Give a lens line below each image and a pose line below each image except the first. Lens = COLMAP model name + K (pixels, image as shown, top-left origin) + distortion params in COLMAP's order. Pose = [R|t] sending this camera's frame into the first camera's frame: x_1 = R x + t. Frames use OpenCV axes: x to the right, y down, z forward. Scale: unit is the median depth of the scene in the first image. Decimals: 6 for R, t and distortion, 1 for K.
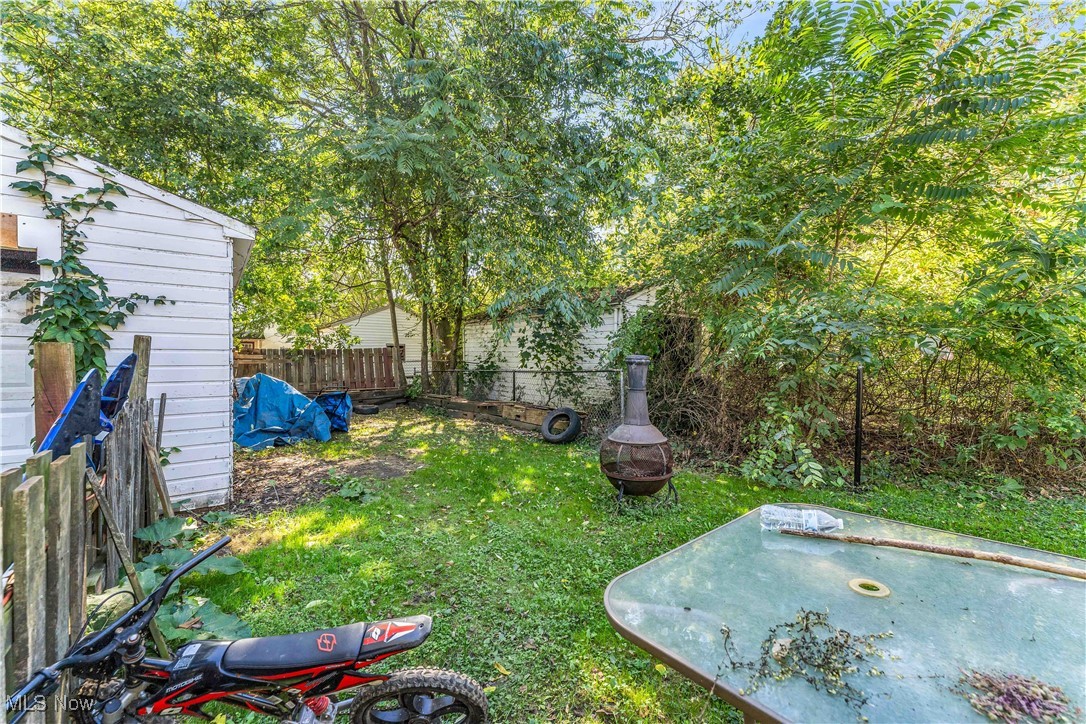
lens RADIAL K [[436.2, 0, 543.2], [0, 436.2, 365.6], [0, 0, 1]] dist [0.000280, 0.000071]
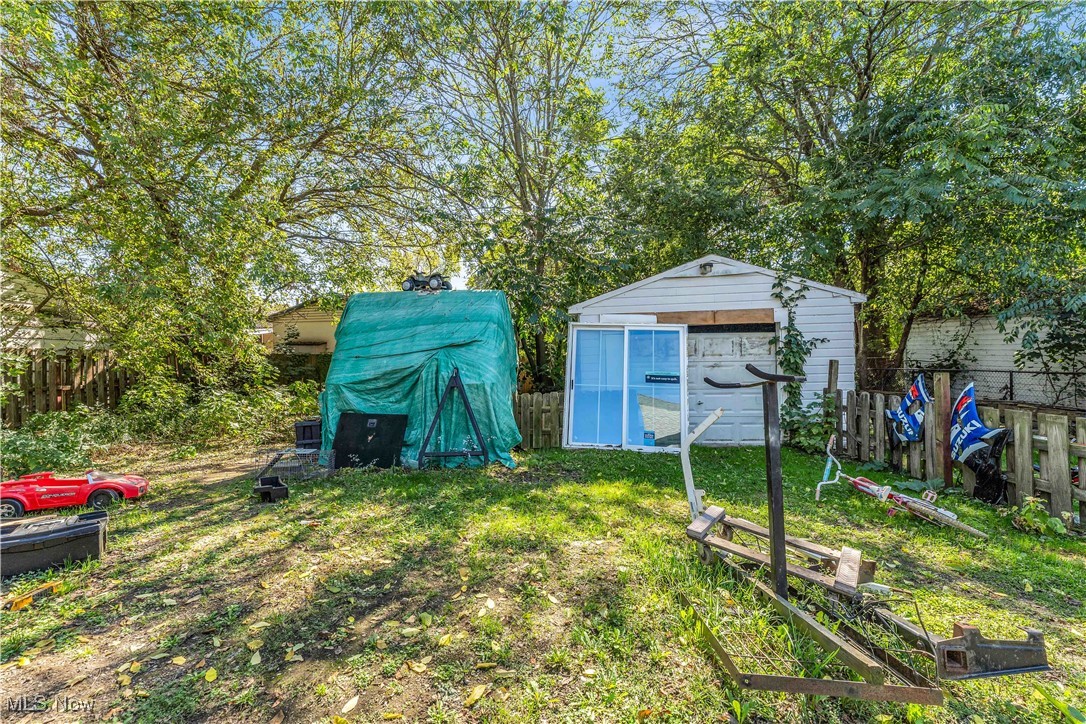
lens RADIAL K [[436.2, 0, 542.8], [0, 436.2, 365.6], [0, 0, 1]] dist [0.000280, 0.000071]
pose [[0.723896, -0.004089, -0.689897, -0.456567], [0.013754, 0.999869, 0.008506, -0.071863], [0.689772, -0.015646, 0.723858, -1.381206]]
